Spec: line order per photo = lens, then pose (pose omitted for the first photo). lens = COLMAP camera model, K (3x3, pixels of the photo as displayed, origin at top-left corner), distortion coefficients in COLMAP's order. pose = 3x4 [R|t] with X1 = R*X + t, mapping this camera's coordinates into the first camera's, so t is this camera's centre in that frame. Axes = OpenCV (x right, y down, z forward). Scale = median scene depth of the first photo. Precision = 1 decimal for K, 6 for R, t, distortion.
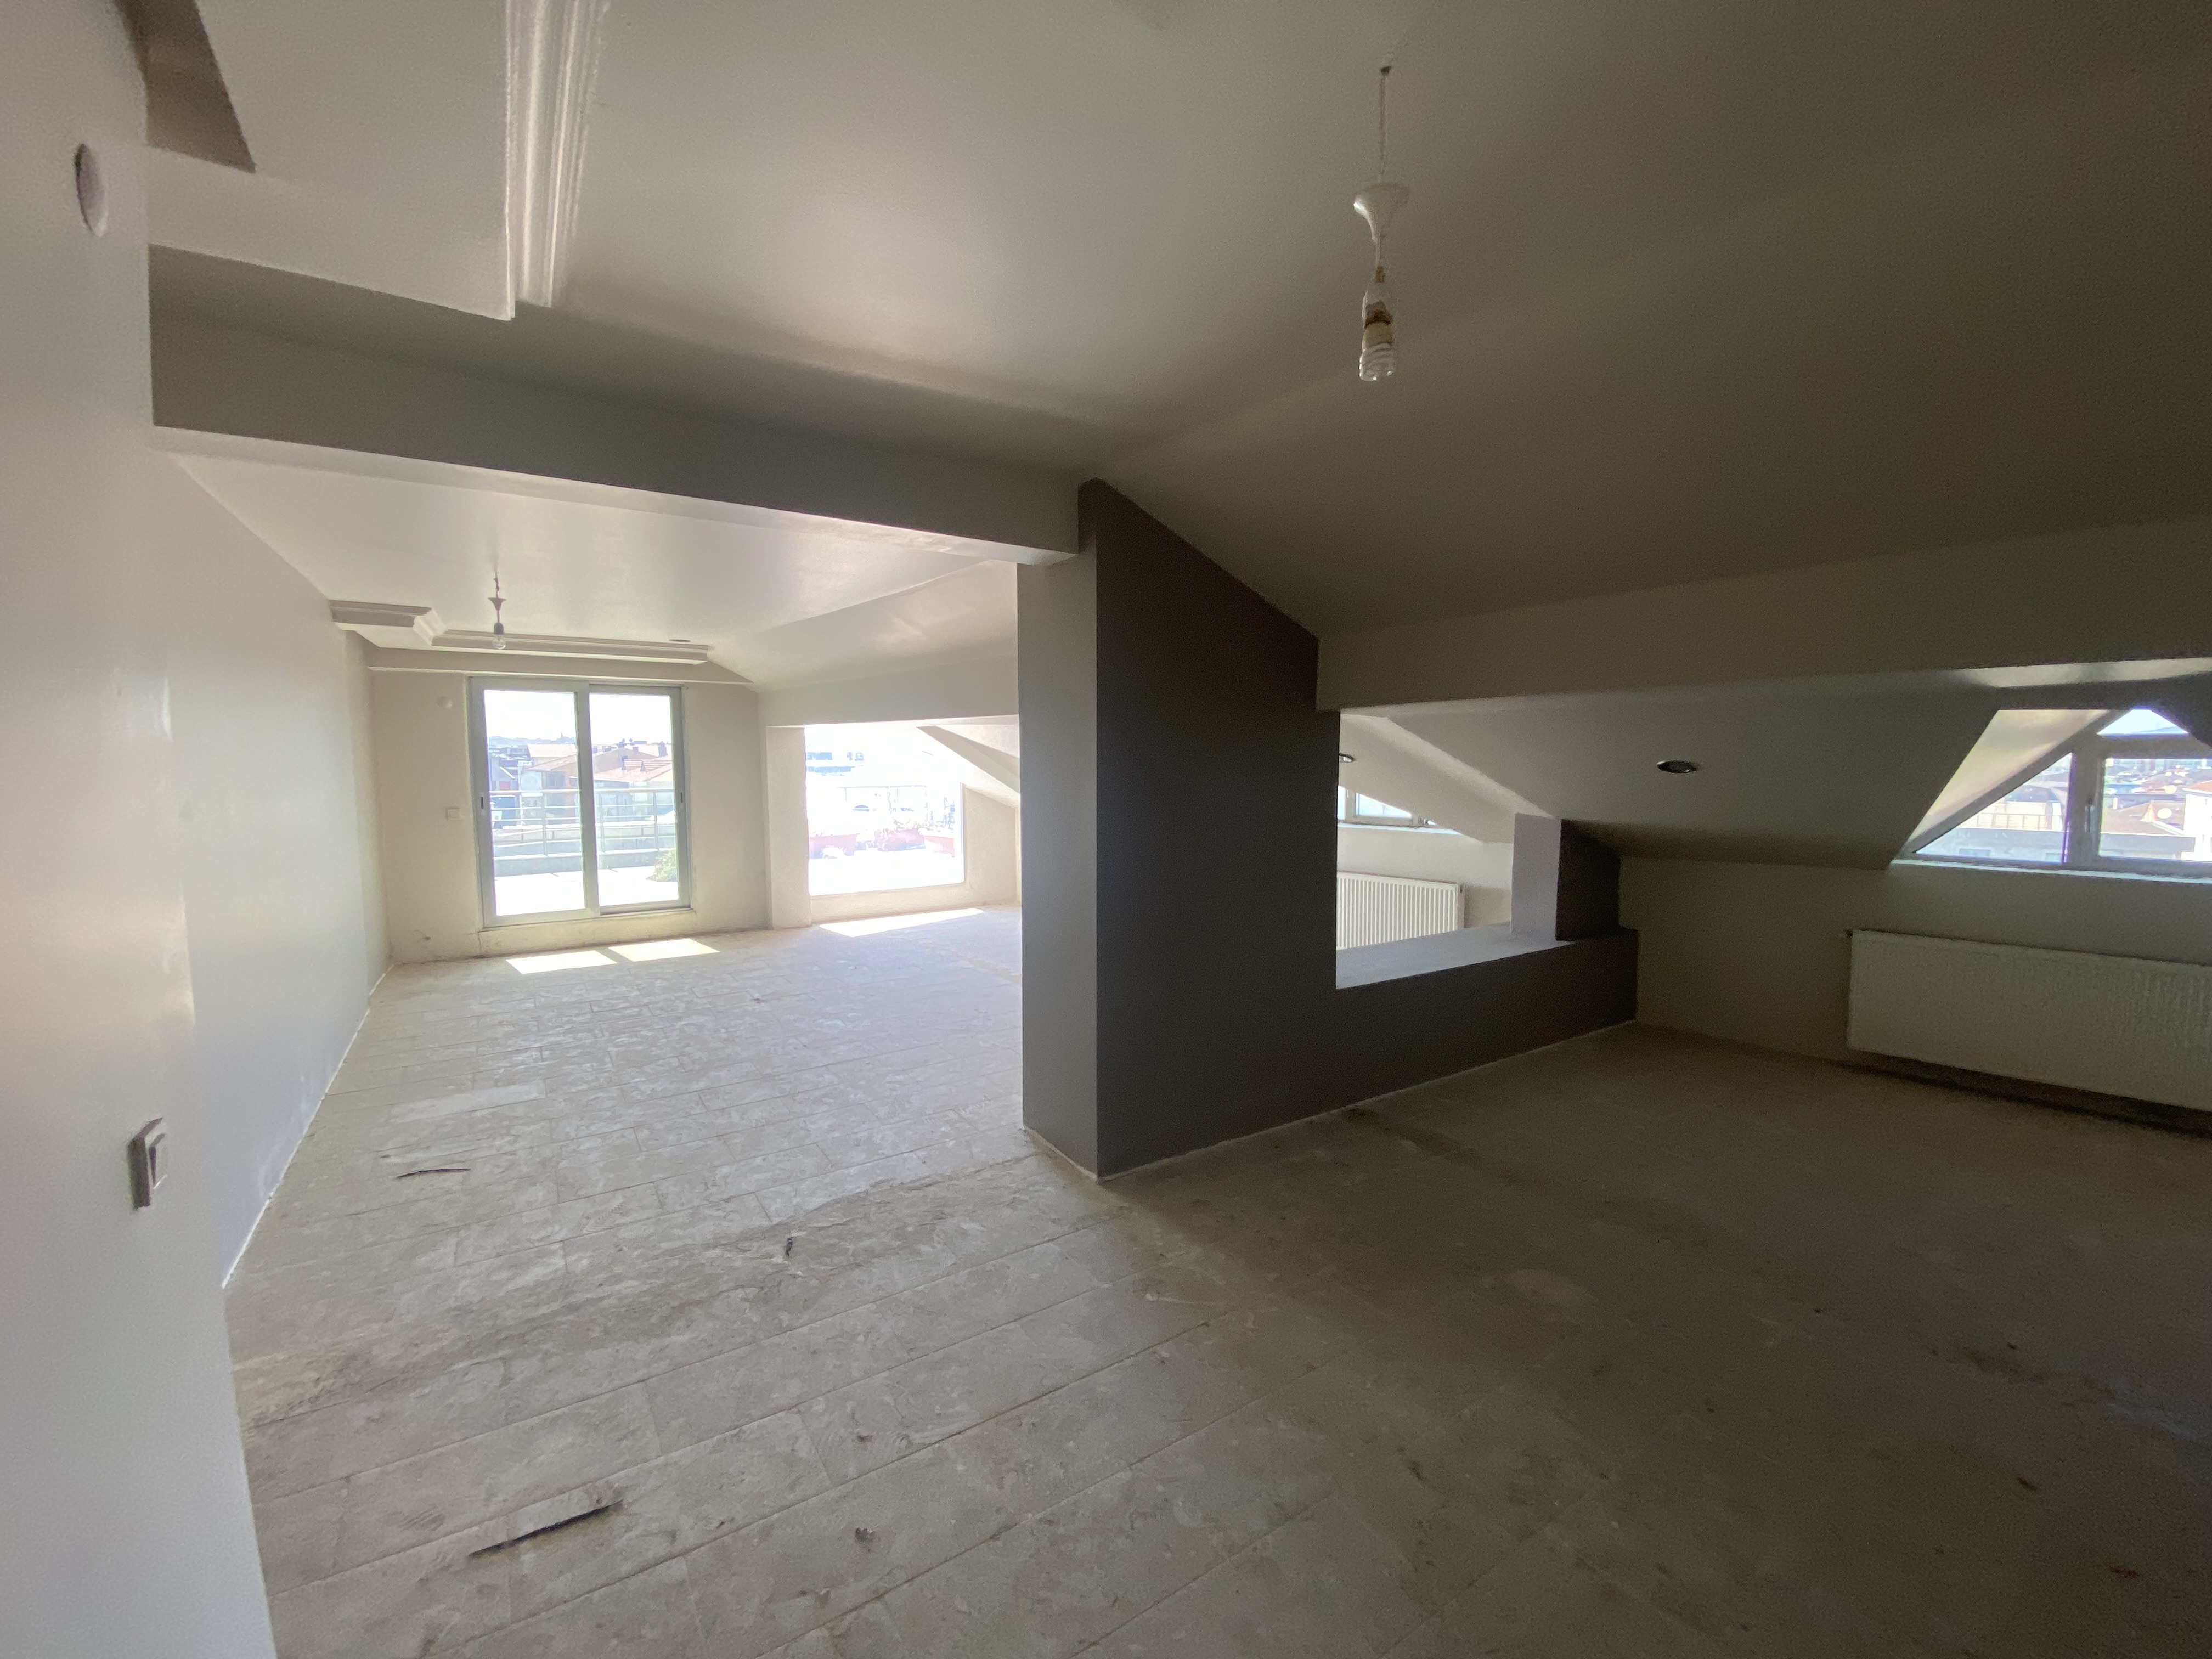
lens RADIAL K [[891.8, 0, 1112.3], [0, 891.8, 824.4], [0, 0, 1]] dist [0.021094, -0.029036]
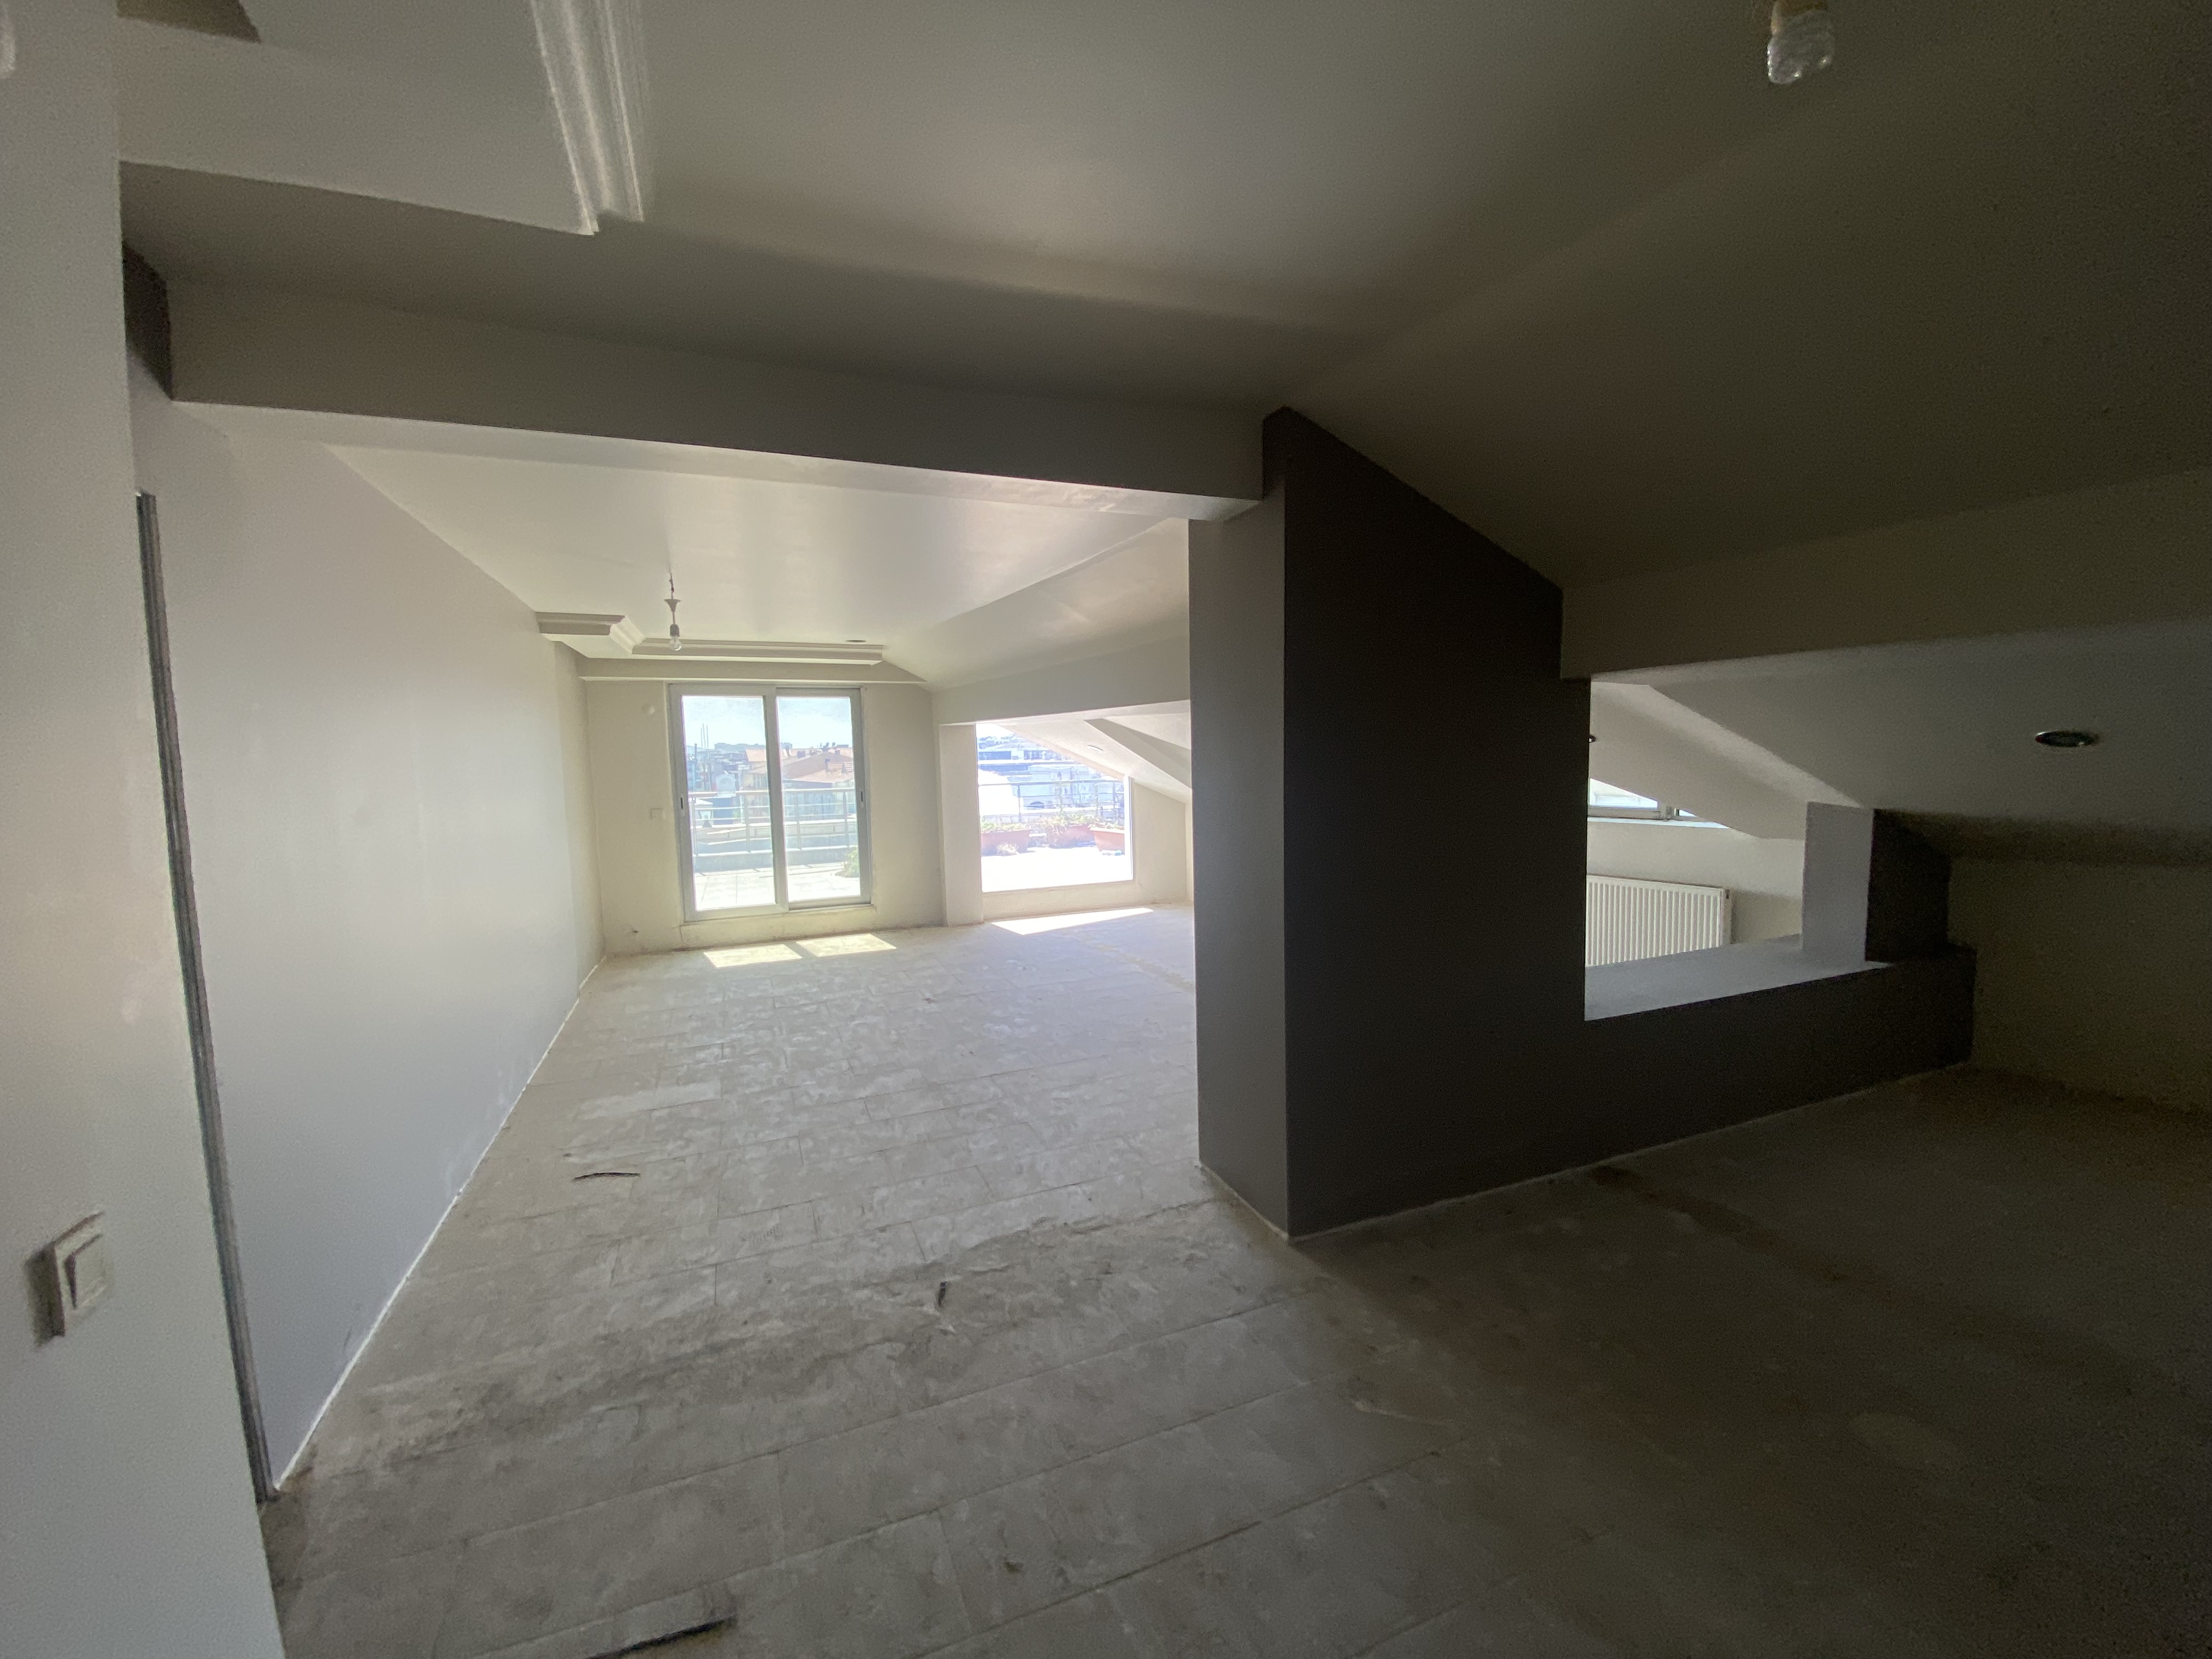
lens RADIAL K [[896.6, 0, 1106.0], [0, 896.6, 829.5], [0, 0, 1]] dist [0.015084, -0.029567]
pose [[0.980344, -0.005348, -0.197226, -0.014441], [0.007673, 0.999910, 0.011027, -0.002562], [0.197149, -0.012324, 0.980296, 0.118290]]
